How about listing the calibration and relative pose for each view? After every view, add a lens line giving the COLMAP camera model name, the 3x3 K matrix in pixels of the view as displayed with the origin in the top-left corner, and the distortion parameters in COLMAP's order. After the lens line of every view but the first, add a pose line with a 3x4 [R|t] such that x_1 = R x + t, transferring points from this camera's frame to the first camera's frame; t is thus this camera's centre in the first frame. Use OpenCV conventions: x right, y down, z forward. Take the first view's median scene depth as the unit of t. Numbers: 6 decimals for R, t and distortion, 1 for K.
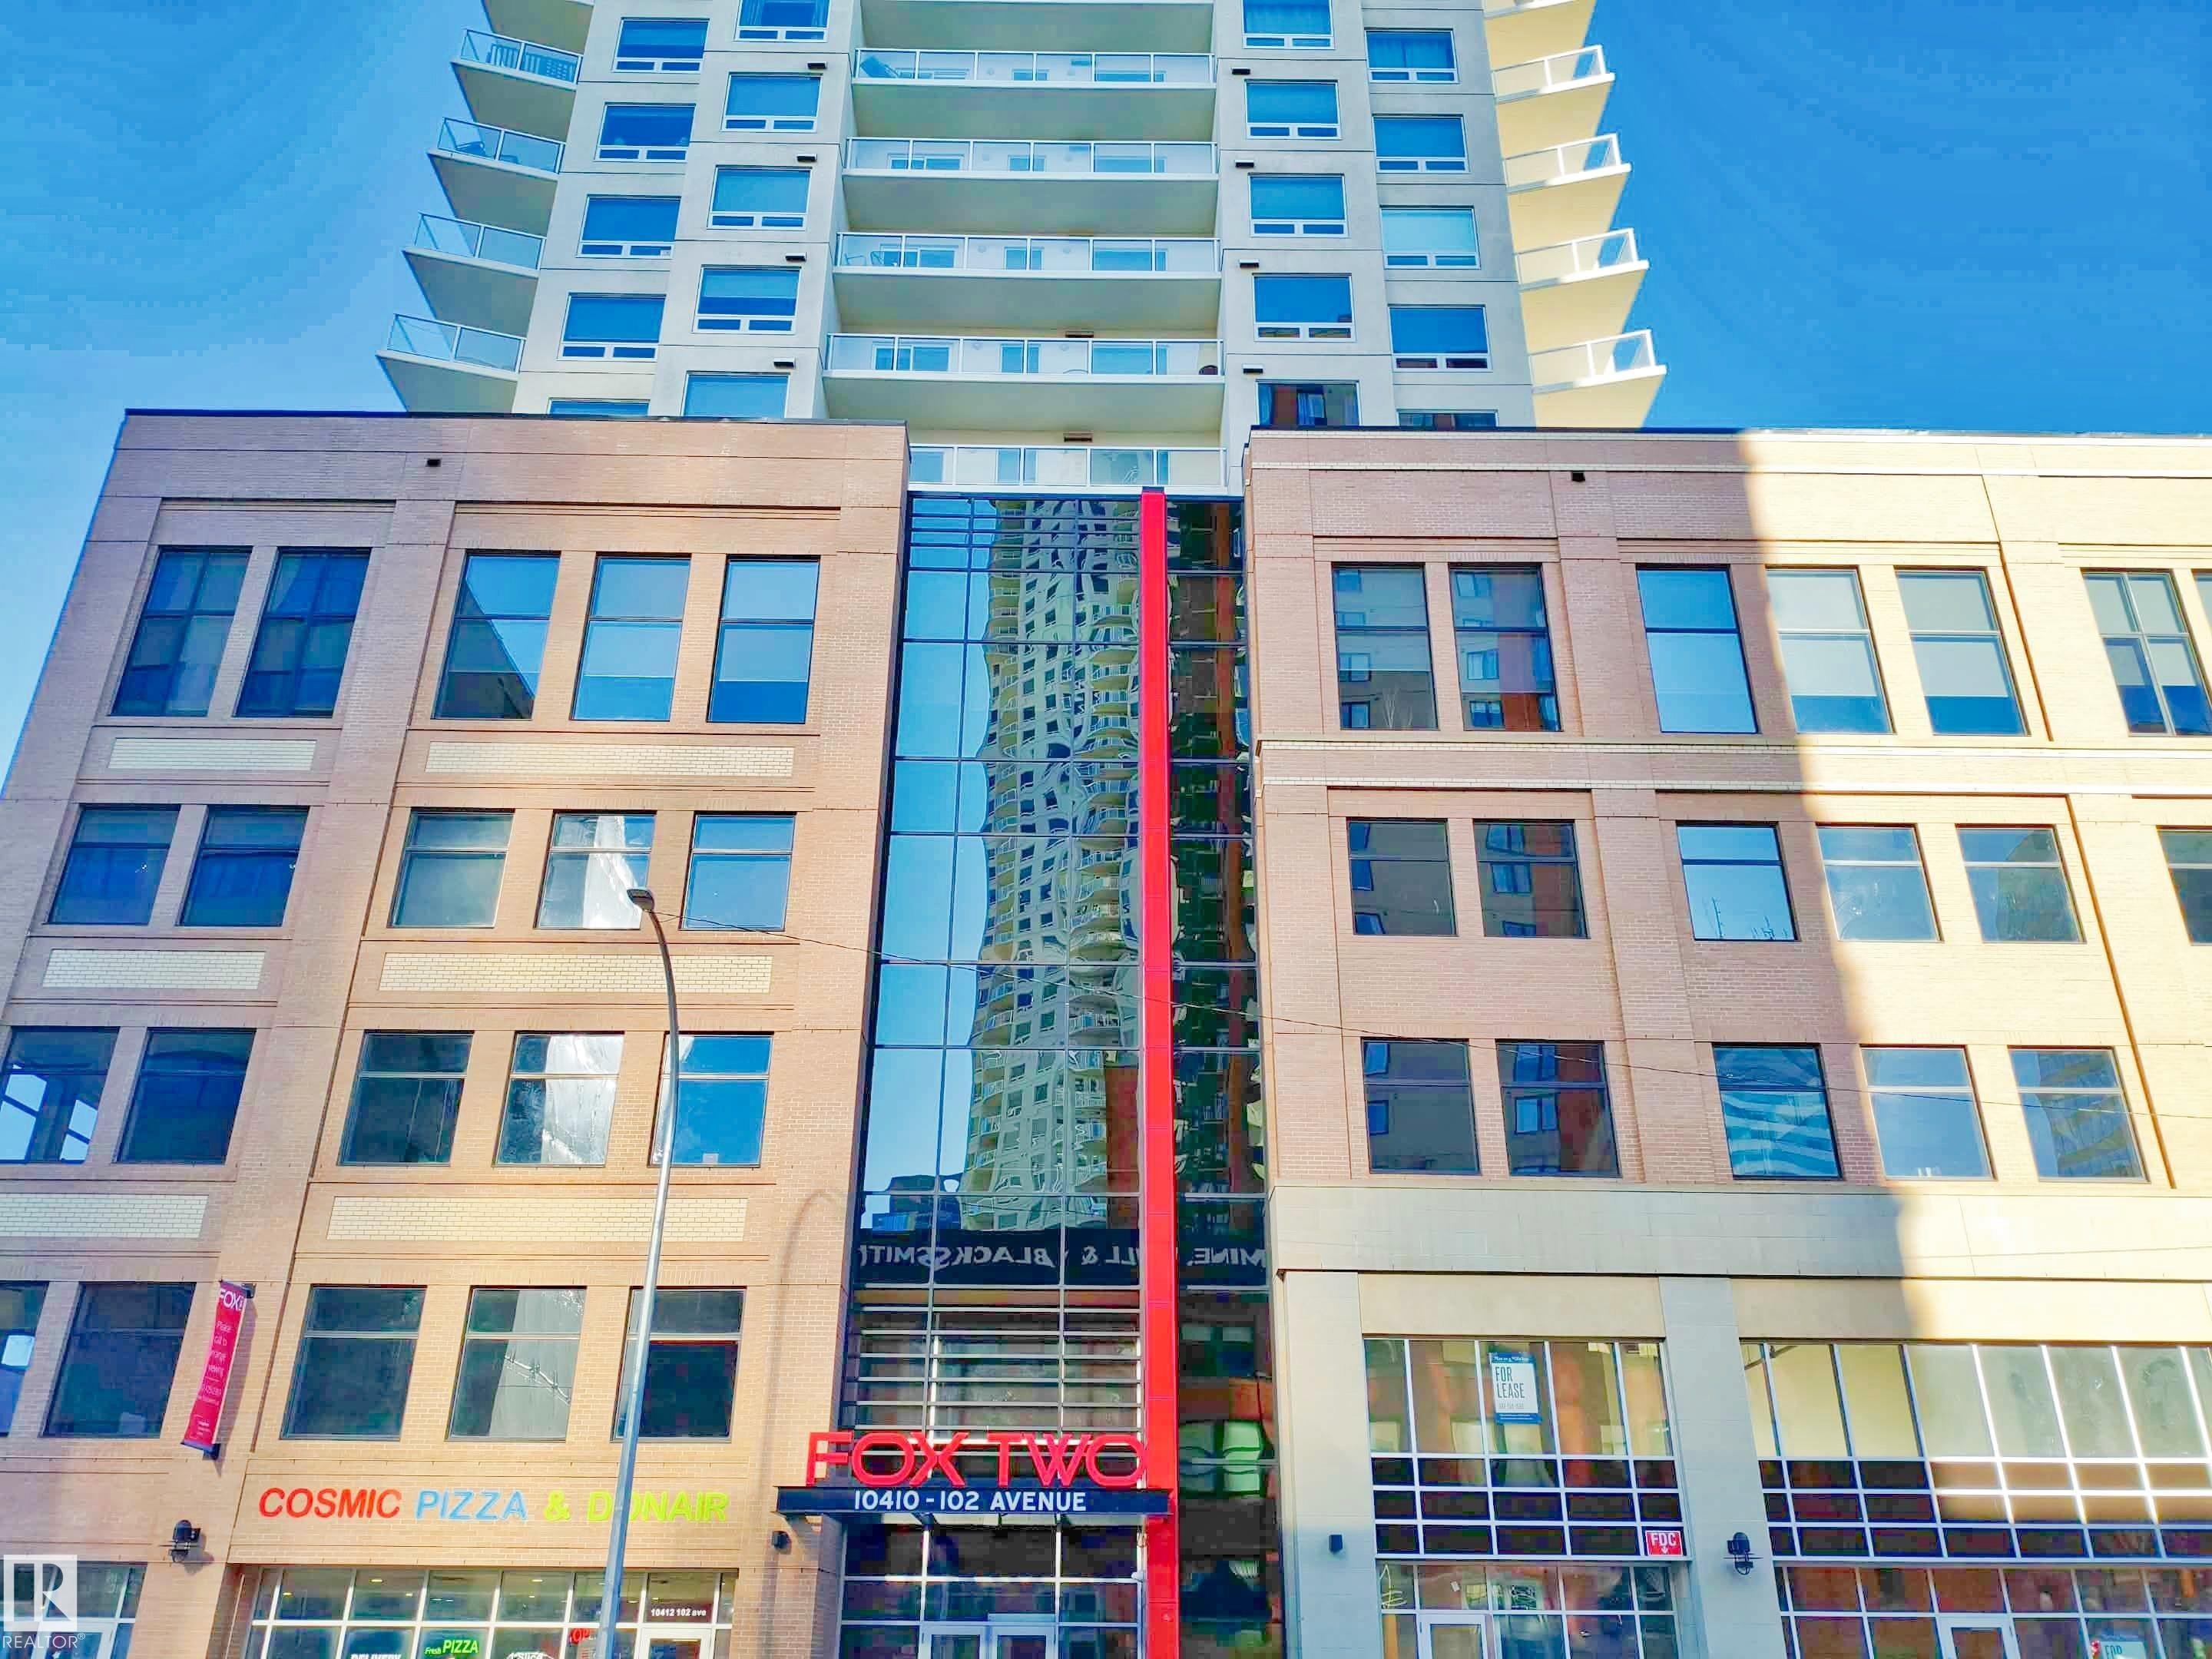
lens RADIAL K [[1694.2, 0, 1104.1], [0, 1694.2, 798.2], [0, 0, 1]] dist [-0.007108, -0.016720]
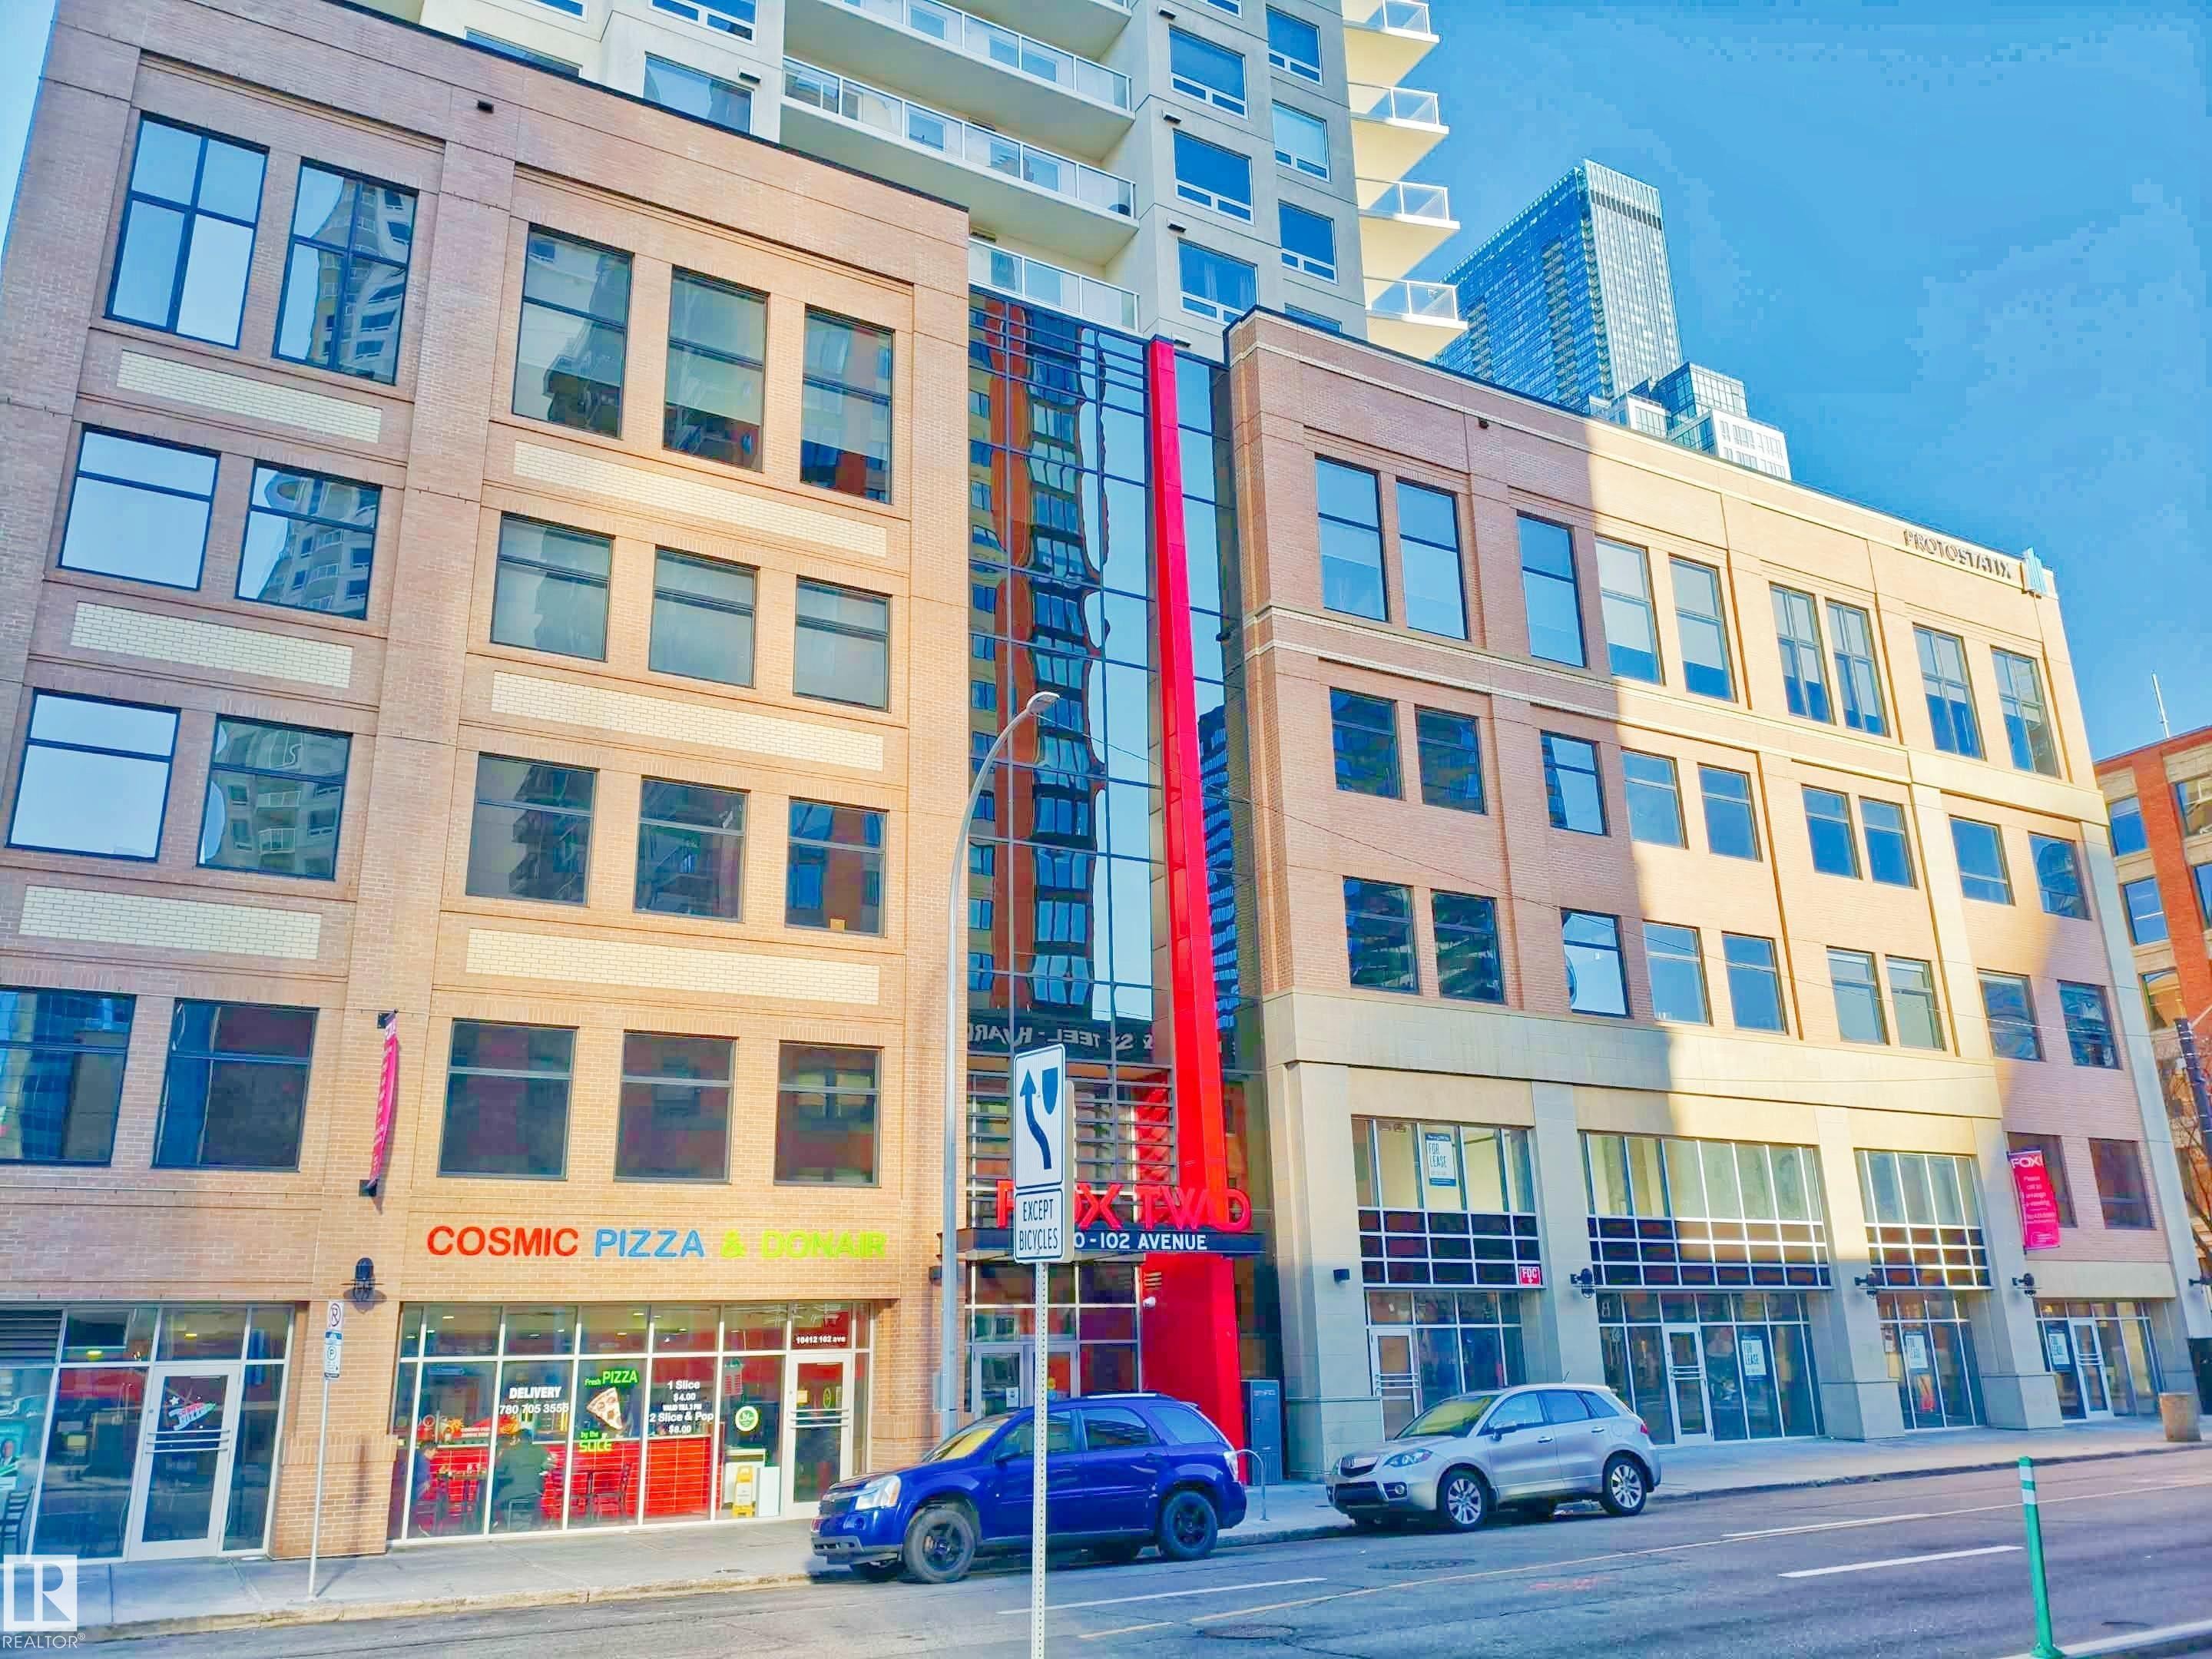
lens RADIAL K [[1694.2, 0, 1104.1], [0, 1694.2, 798.2], [0, 0, 1]] dist [-0.007108, -0.016720]
pose [[0.874583, 0.128728, 0.467475, -0.601041], [-0.195312, 0.975967, 0.096652, 0.005699], [-0.443798, -0.175833, 0.878707, 0.030200]]
